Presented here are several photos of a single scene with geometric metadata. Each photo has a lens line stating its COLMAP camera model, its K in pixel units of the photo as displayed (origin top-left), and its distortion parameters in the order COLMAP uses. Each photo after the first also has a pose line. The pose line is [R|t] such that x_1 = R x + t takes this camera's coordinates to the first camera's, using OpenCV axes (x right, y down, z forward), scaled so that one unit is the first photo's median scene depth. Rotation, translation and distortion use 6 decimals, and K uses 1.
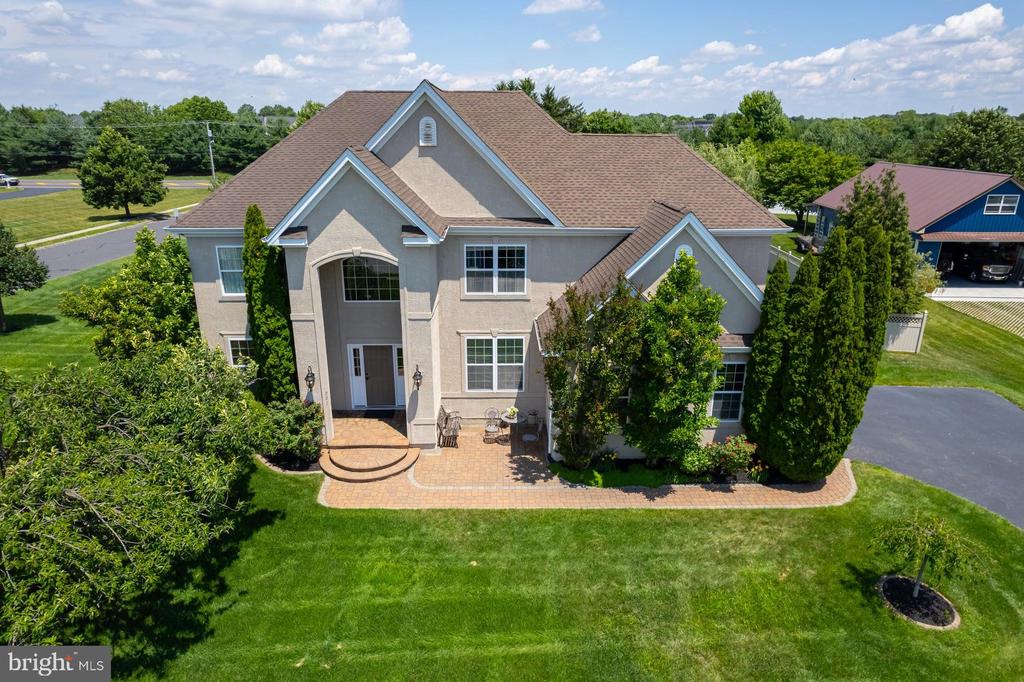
lens RADIAL K [[656.0, 0, 517.7], [0, 656.0, 343.9], [0, 0, 1]] dist [-0.071268, 0.079053]
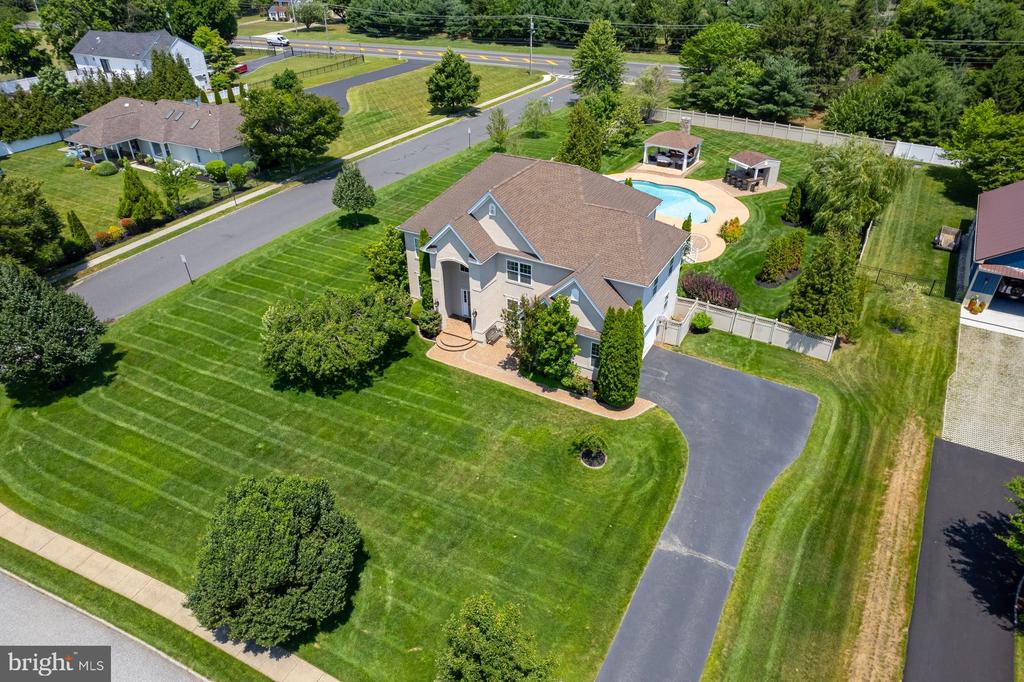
lens RADIAL K [[675.1, 0, 512.0], [0, 675.1, 341.0], [0, 0, 1]] dist [-0.073185, 0.086135]
pose [[0.858979, 0.262803, -0.439421, 1.084119], [-0.150345, 0.949853, 0.274180, -0.557215], [0.489440, -0.169450, 0.855415, -1.048381]]
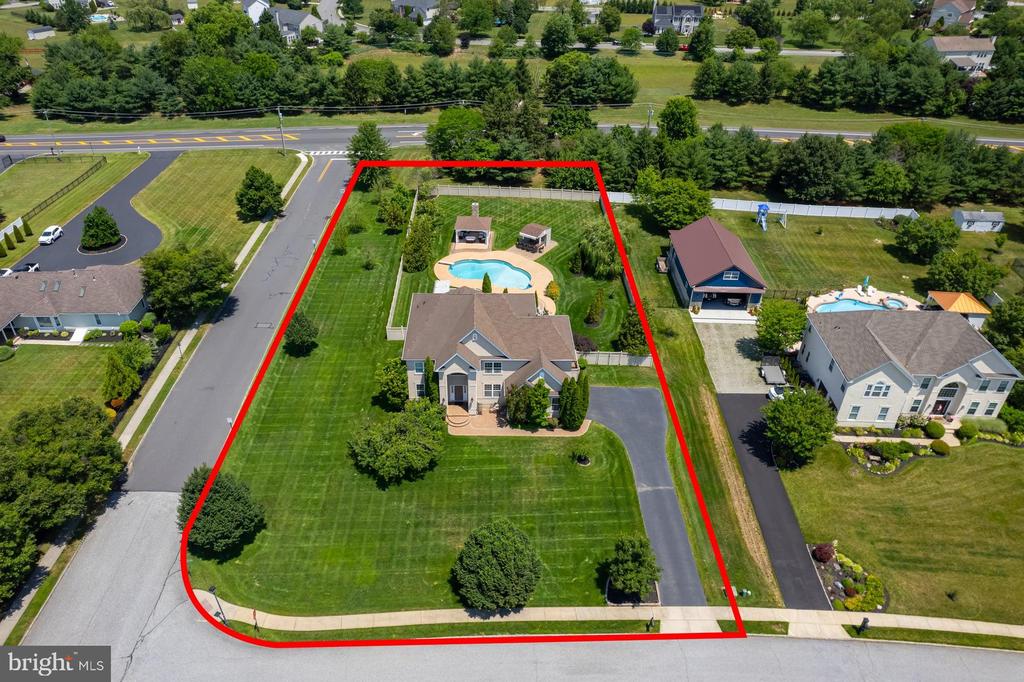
lens RADIAL K [[693.5, 0, 490.2], [0, 693.5, 335.9], [0, 0, 1]] dist [-0.071545, 0.080392]
pose [[0.999714, 0.012668, -0.020302, 0.027018], [-0.007054, 0.966689, 0.255857, -1.366989], [0.022867, -0.255640, 0.966502, -2.838259]]
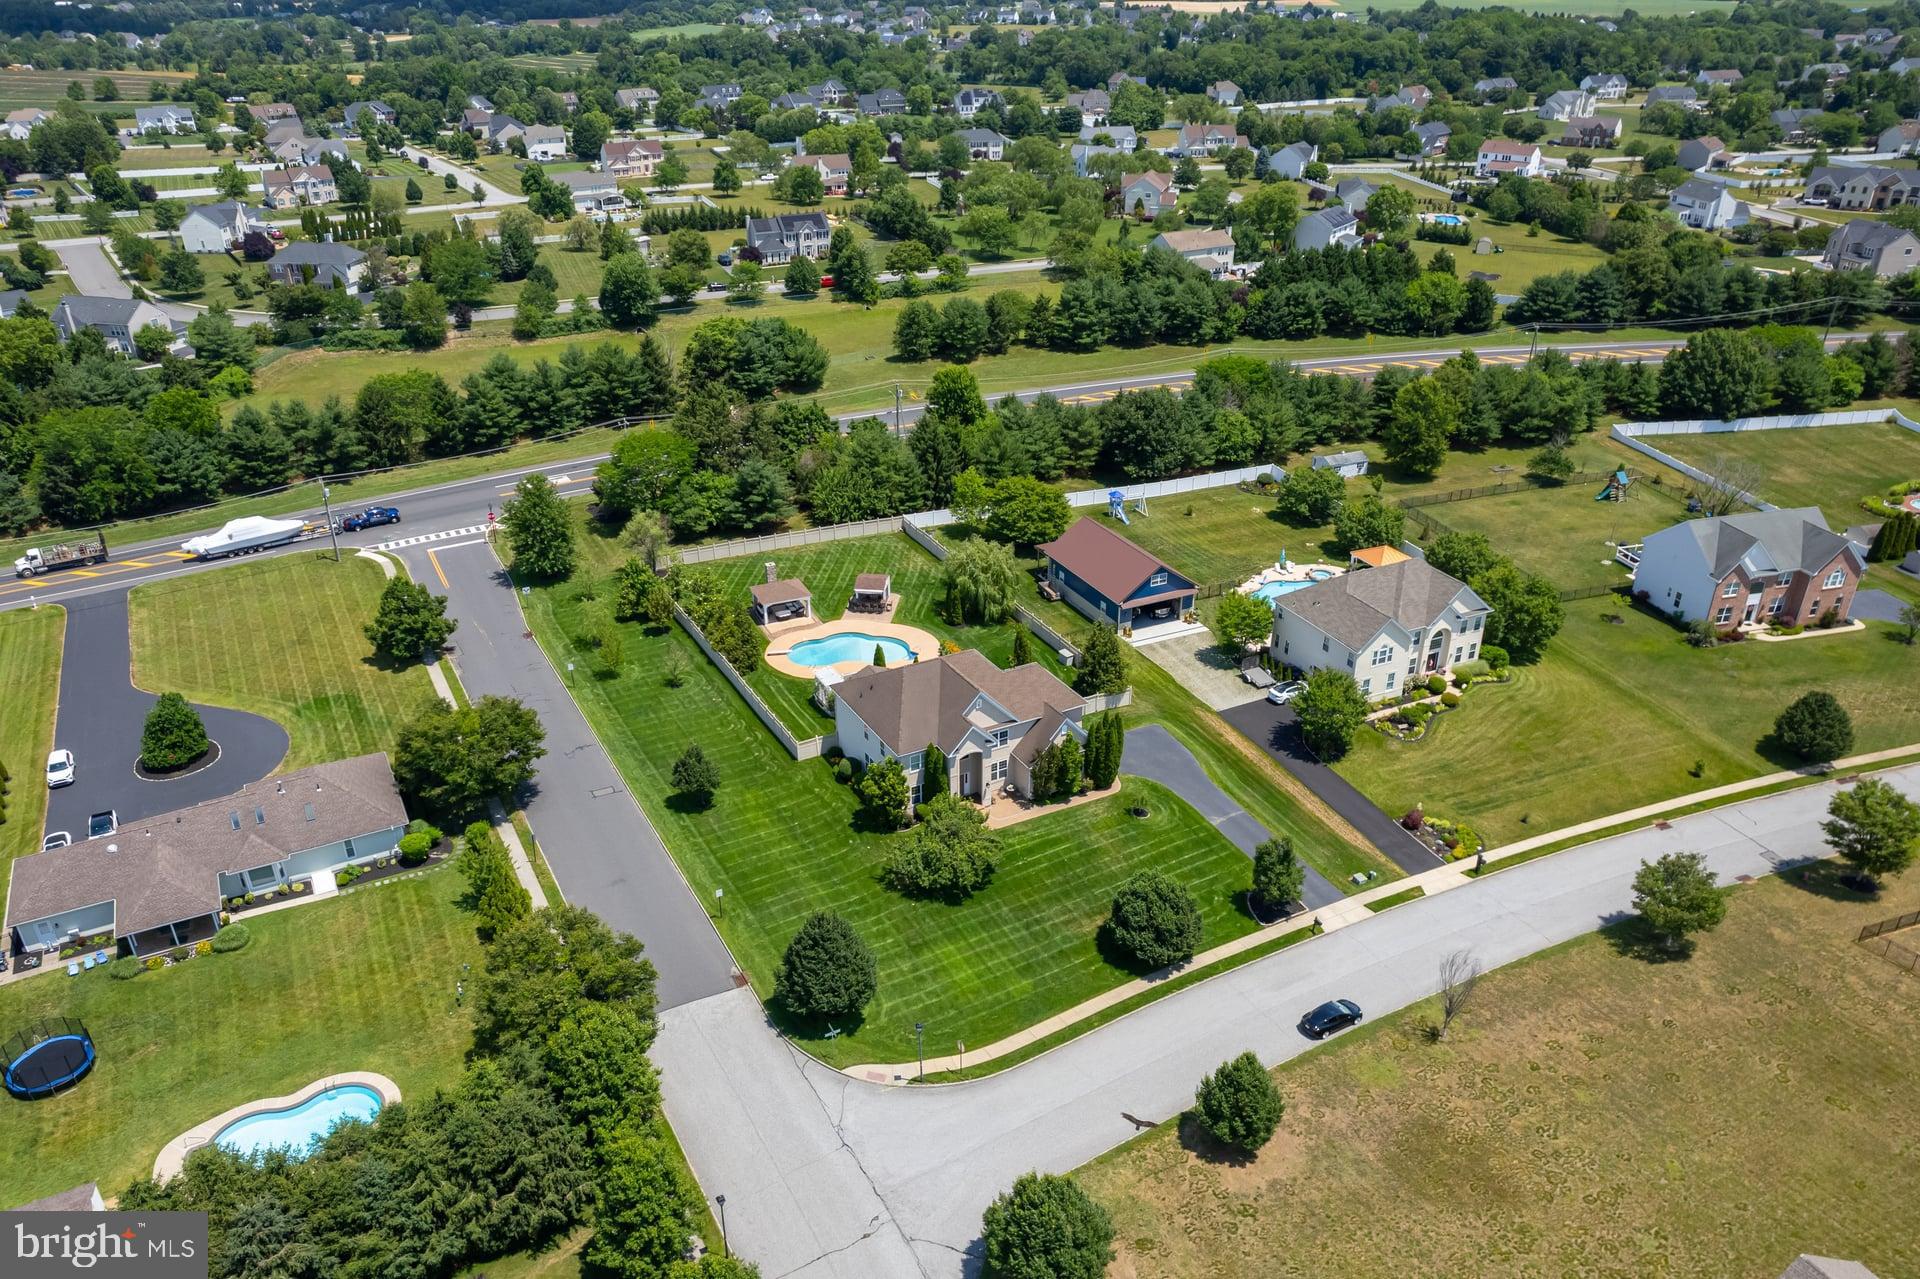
lens RADIAL K [[1362.2, 0, 962.6], [0, 1362.2, 711.8], [0, 0, 1]] dist [-0.062880, 0.061701]
pose [[0.891134, -0.228467, 0.392023, -2.675110], [0.152651, 0.964578, 0.215145, -1.658888], [-0.427290, -0.131880, 0.894444, -4.544353]]
